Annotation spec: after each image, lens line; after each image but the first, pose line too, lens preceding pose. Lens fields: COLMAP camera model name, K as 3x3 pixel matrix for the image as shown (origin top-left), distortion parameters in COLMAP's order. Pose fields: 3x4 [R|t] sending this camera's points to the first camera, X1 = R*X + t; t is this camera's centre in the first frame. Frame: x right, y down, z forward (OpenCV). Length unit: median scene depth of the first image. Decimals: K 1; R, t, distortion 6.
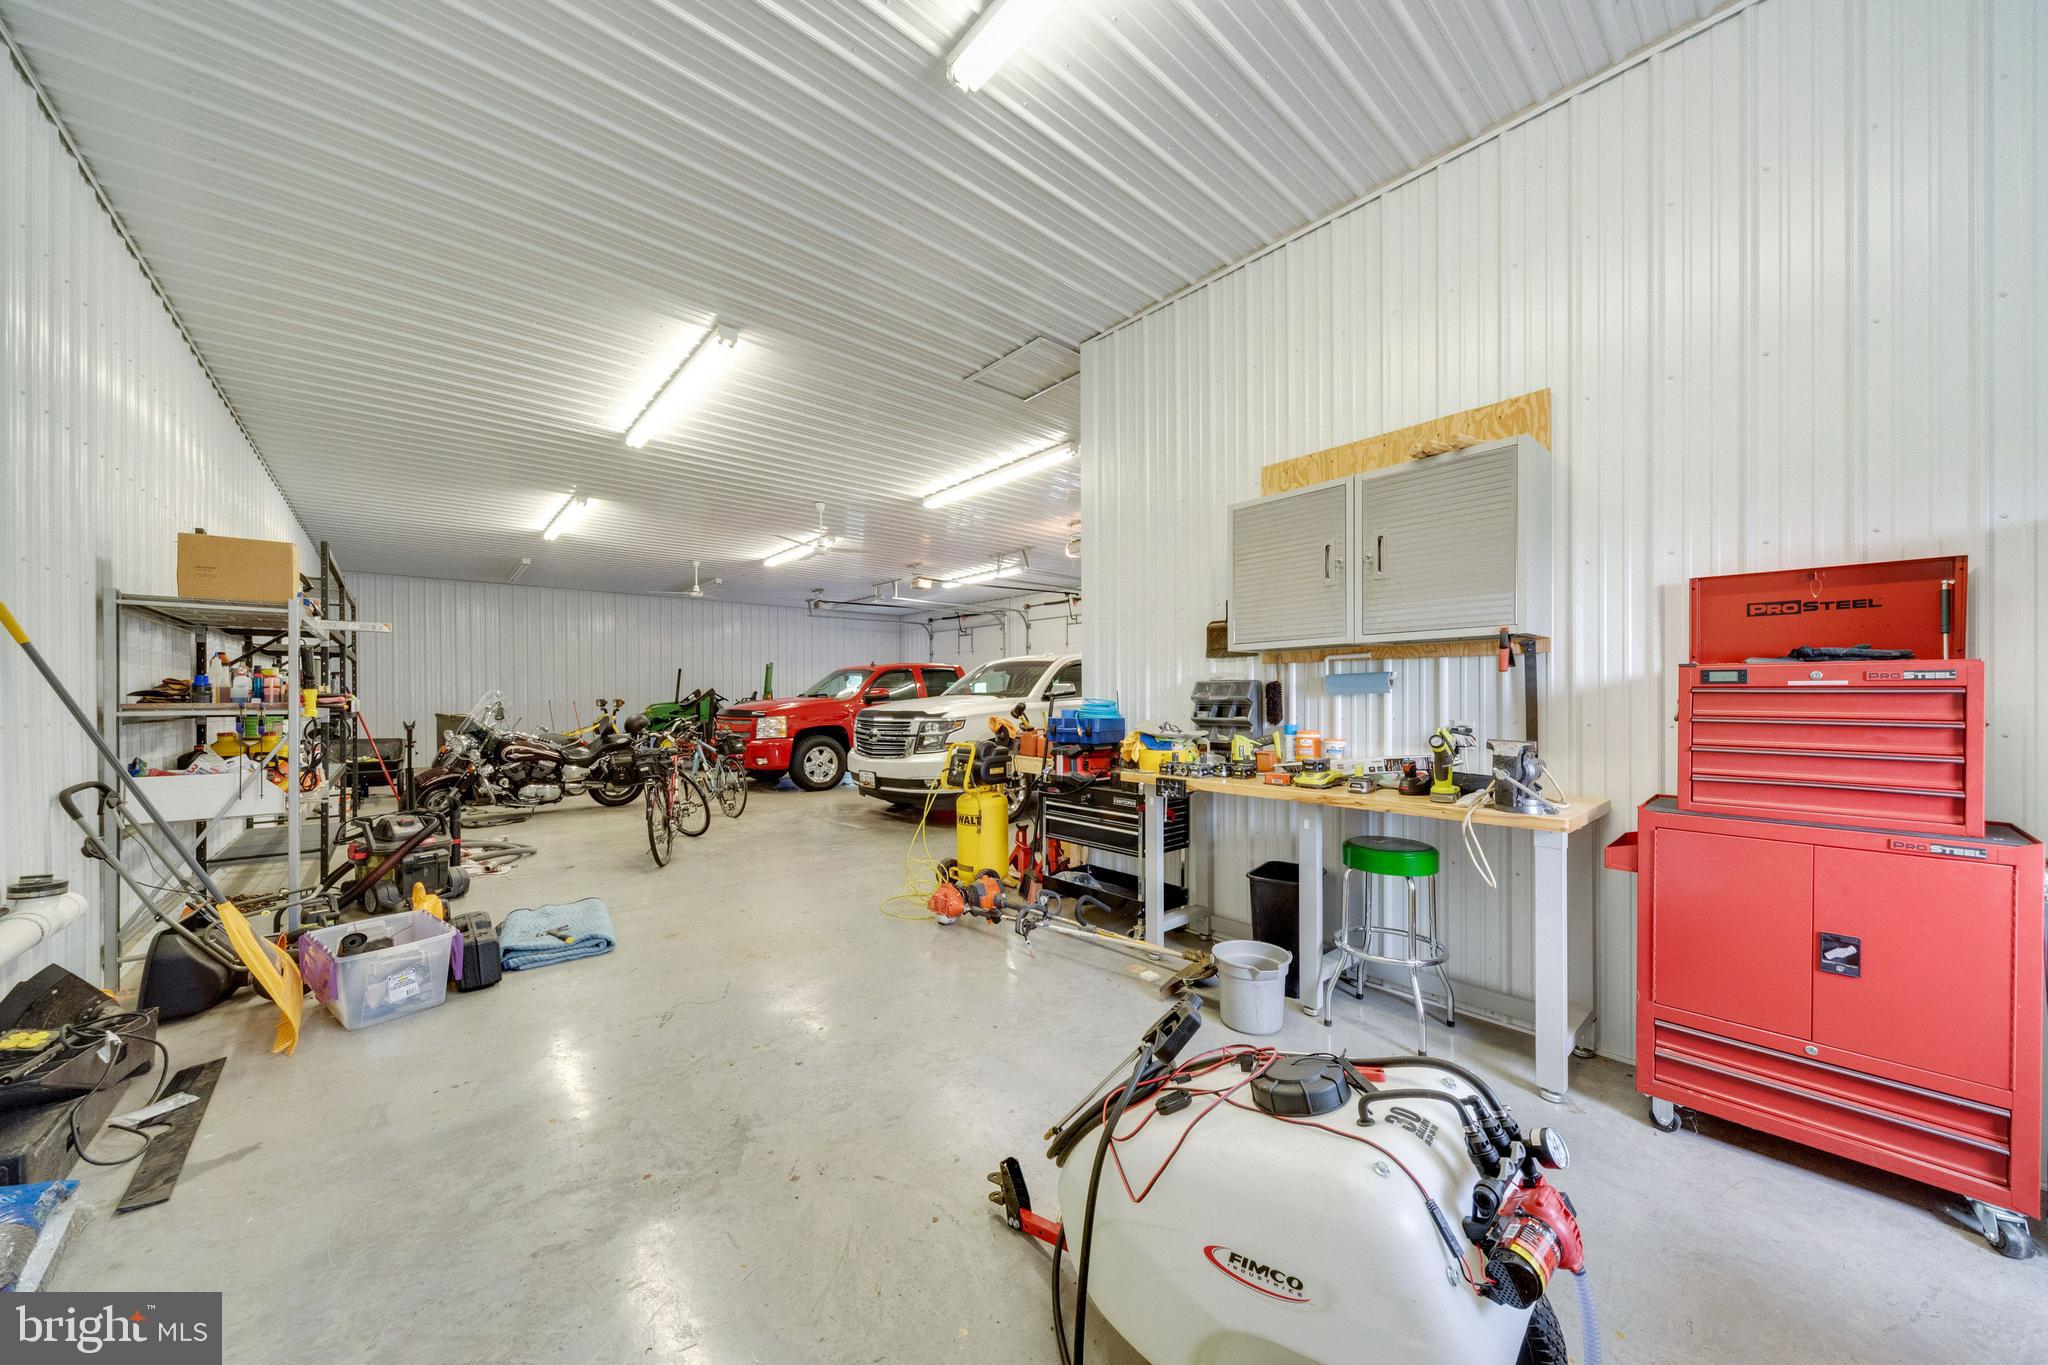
lens RADIAL K [[713.2, 0, 1024.0], [0, 713.2, 682.5], [0, 0, 1]] dist [-0.000369, -0.000003]
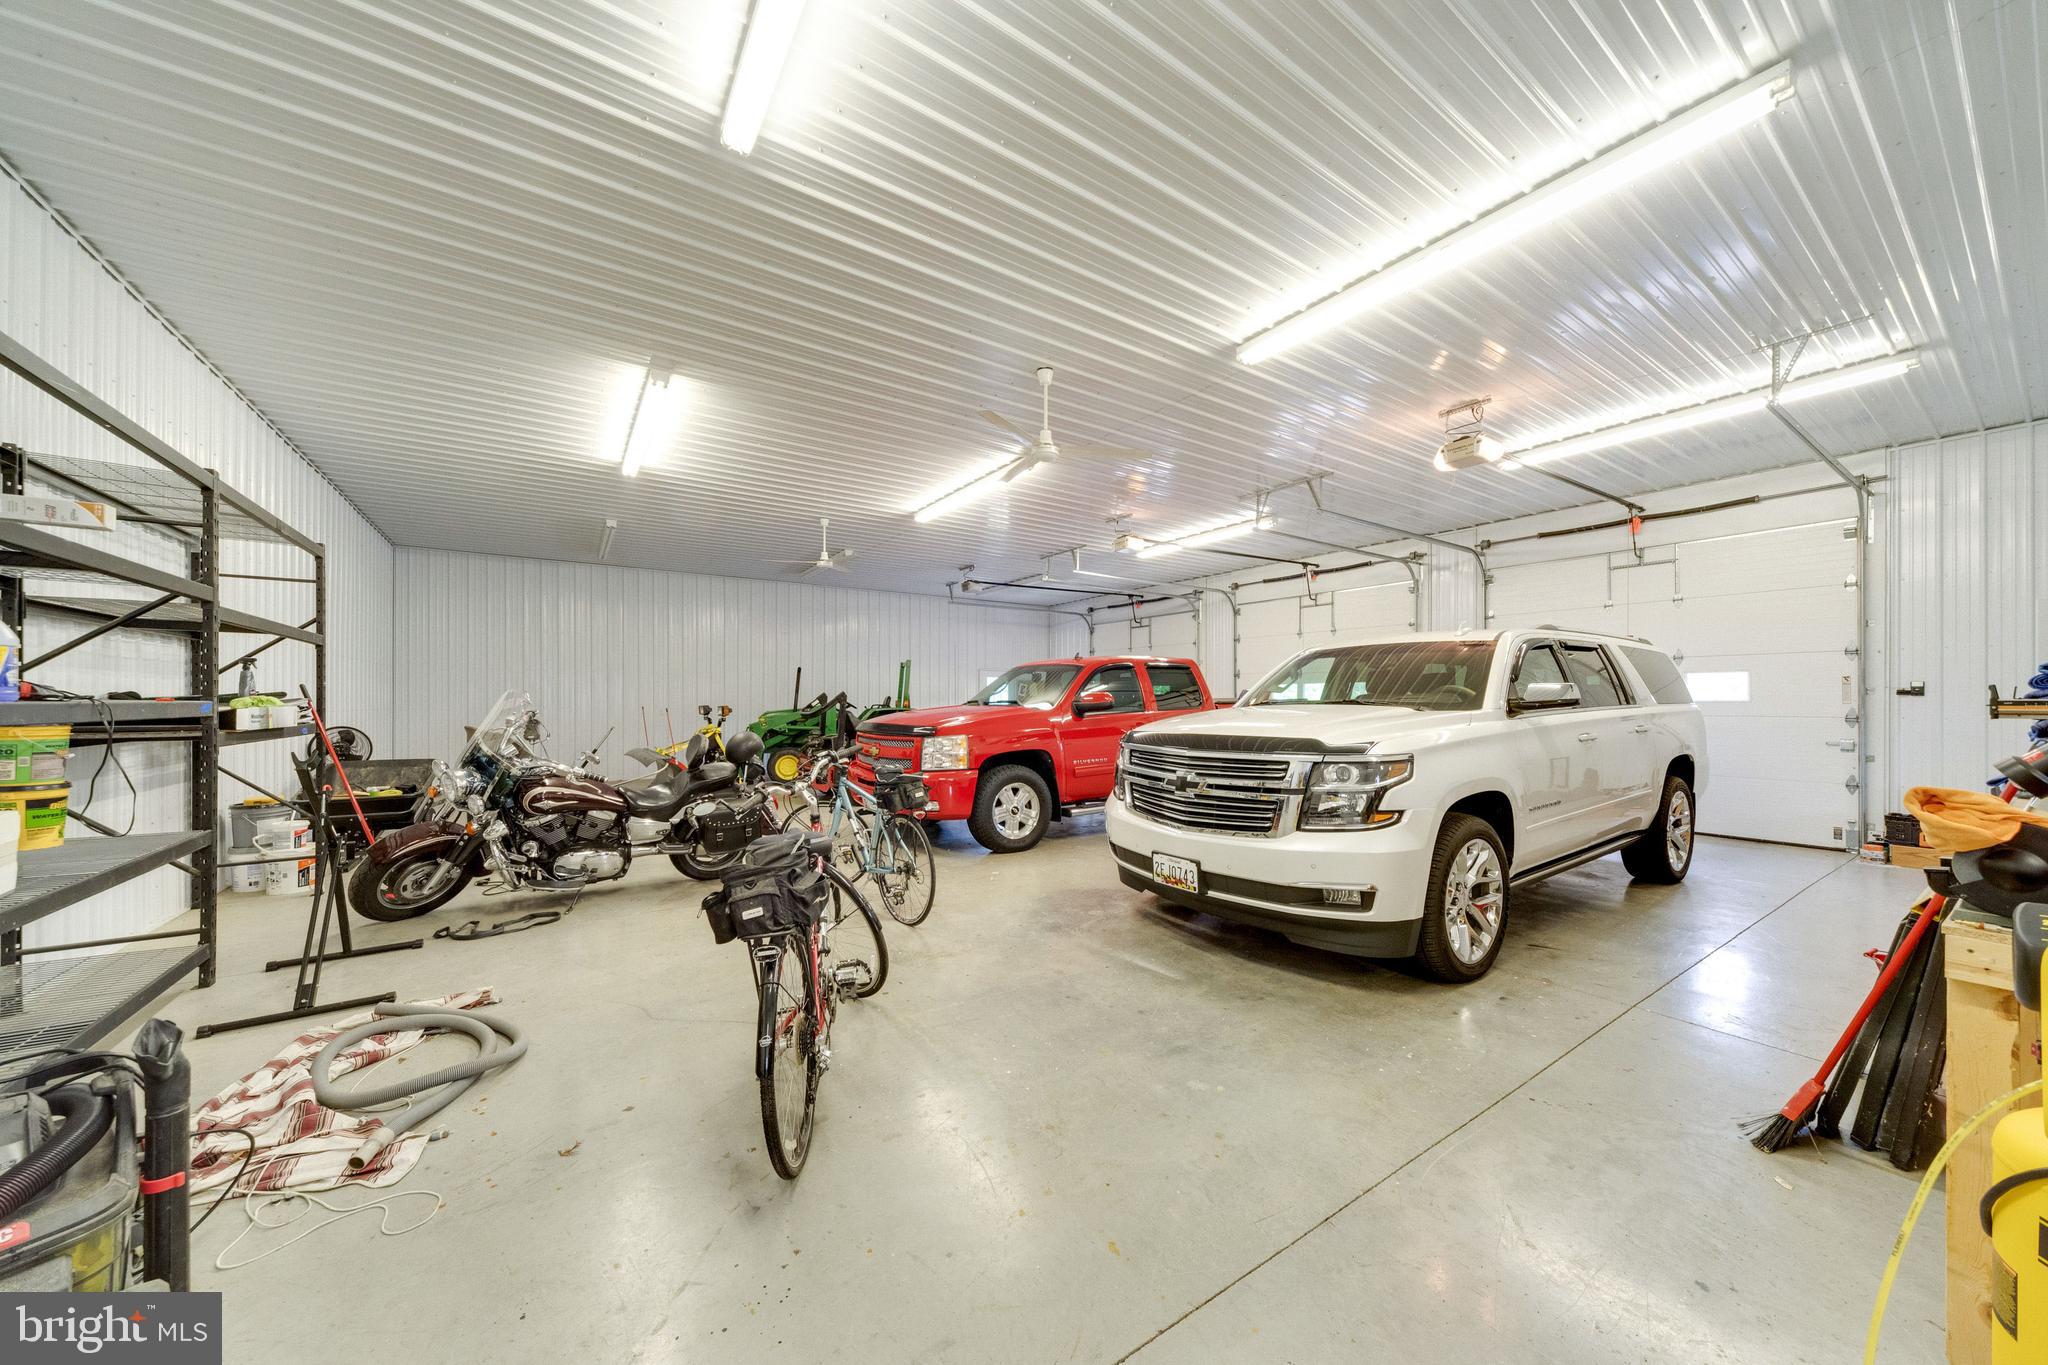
lens RADIAL K [[706.4, 0, 1024.0], [0, 706.4, 682.5], [0, 0, 1]] dist [-0.000442, 0.000000]
pose [[0.991706, 0.001994, -0.128513, -0.227585], [-0.003198, 0.999953, -0.009165, 0.006434], [0.128488, 0.009500, 0.991666, 0.429979]]
